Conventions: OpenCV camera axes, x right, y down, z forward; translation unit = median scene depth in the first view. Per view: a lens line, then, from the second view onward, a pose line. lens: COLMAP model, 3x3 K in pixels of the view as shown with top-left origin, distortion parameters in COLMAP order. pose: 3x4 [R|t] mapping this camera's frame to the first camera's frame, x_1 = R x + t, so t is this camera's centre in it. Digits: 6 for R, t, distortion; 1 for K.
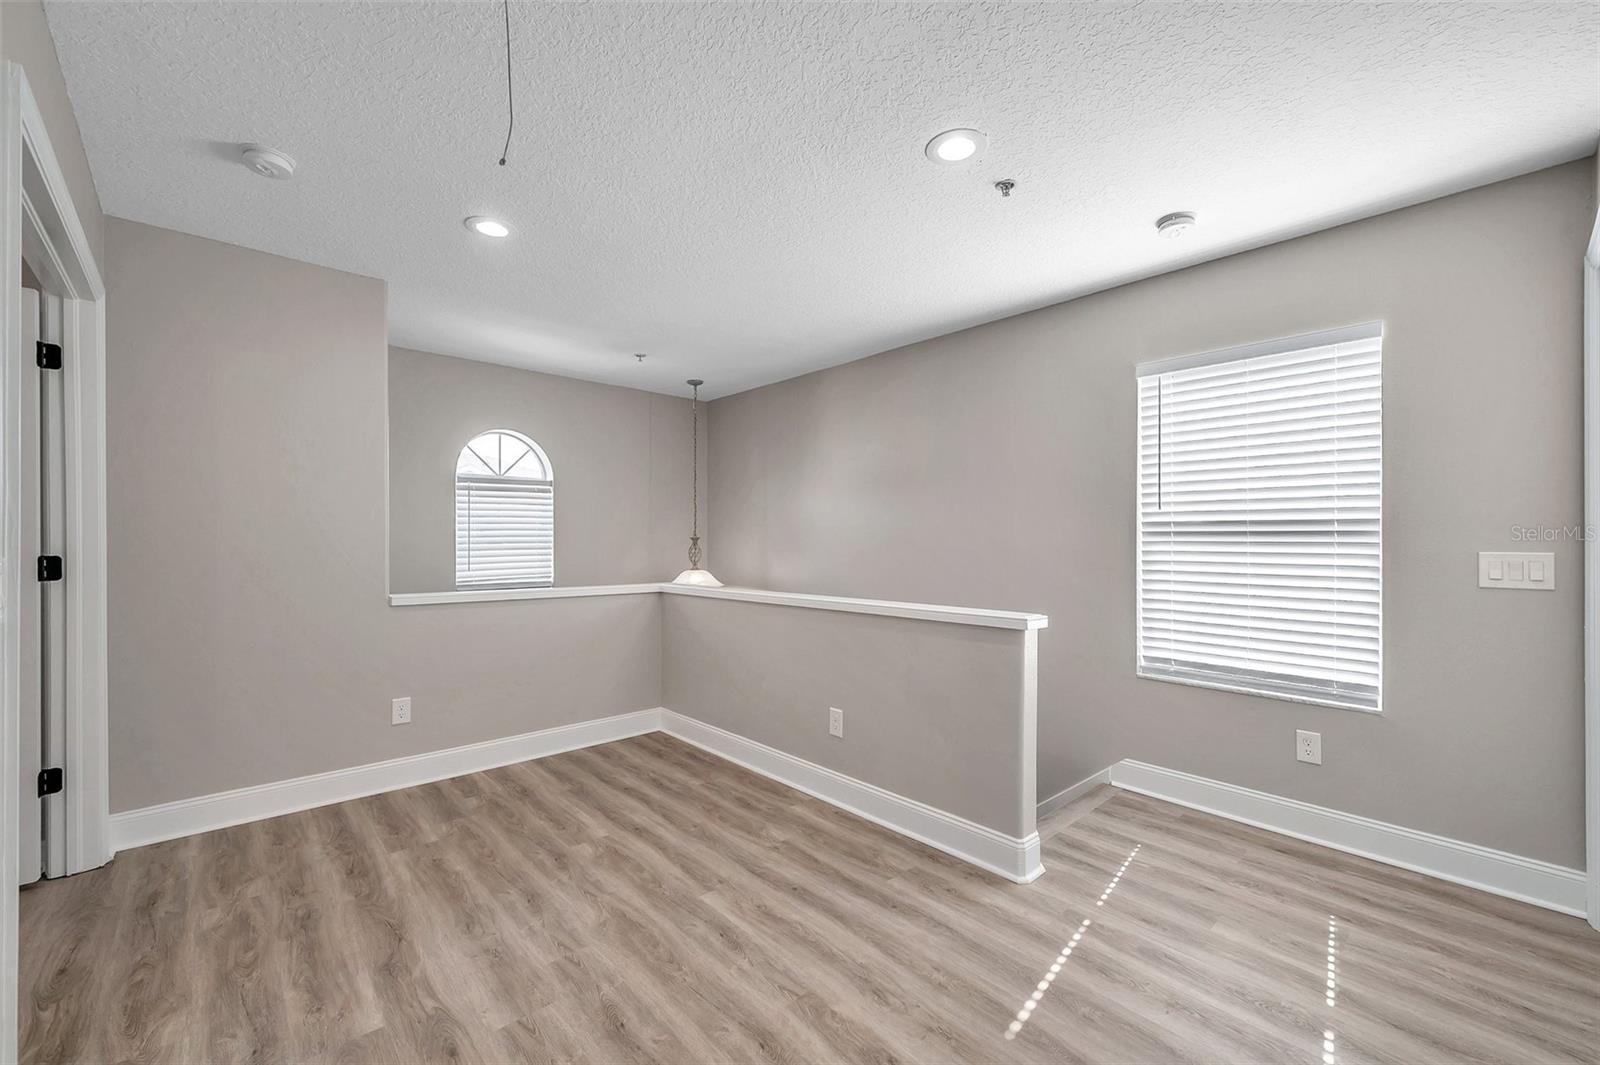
lens RADIAL K [[644.8, 0, 797.1], [0, 644.8, 539.9], [0, 0, 1]] dist [0.009716, 0.000004]
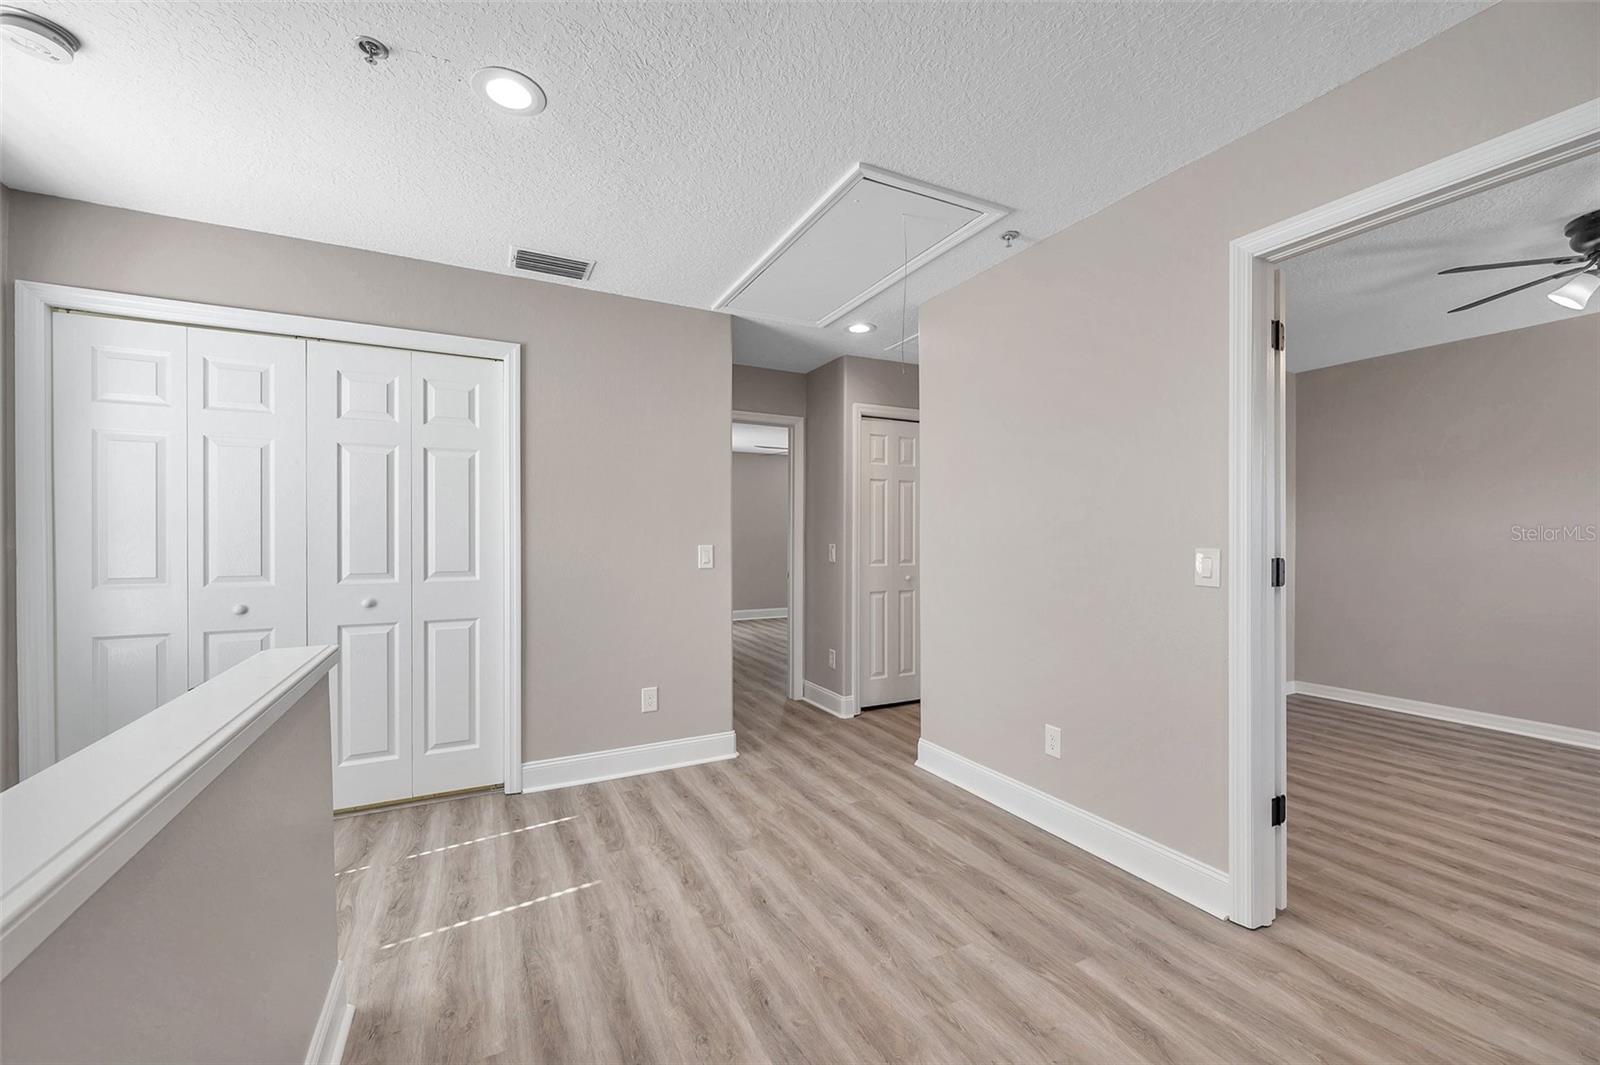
lens RADIAL K [[631.0, 0, 801.6], [0, 631.0, 540.7], [0, 0, 1]] dist [0.001254, 0.000048]
pose [[-0.966178, -0.001872, 0.257871, -0.348320], [-0.000884, 0.999992, 0.003946, 0.003990], [-0.257876, 0.003584, -0.966171, 1.666800]]
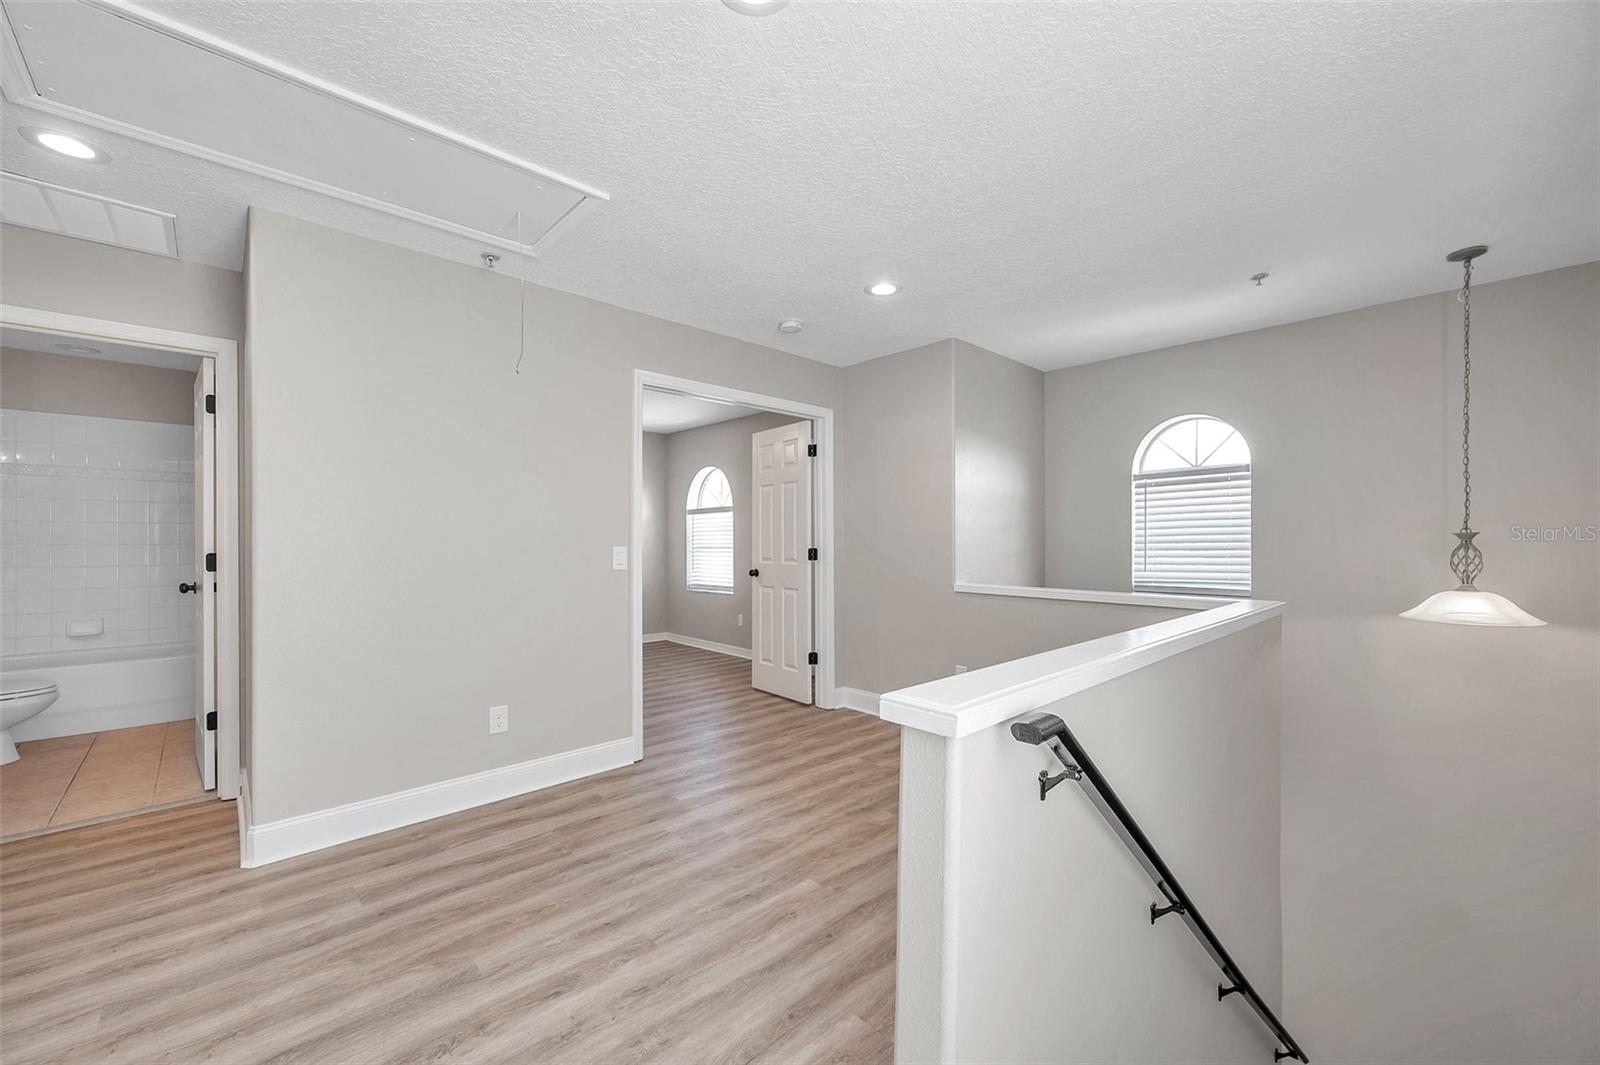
lens RADIAL K [[631.0, 0, 801.6], [0, 631.0, 540.7], [0, 0, 1]] dist [0.001254, 0.000048]
pose [[0.017973, -0.002724, -0.999835, 0.902173], [0.002886, 0.999992, -0.002673, 0.007458], [0.999834, -0.002838, 0.017981, 1.005029]]
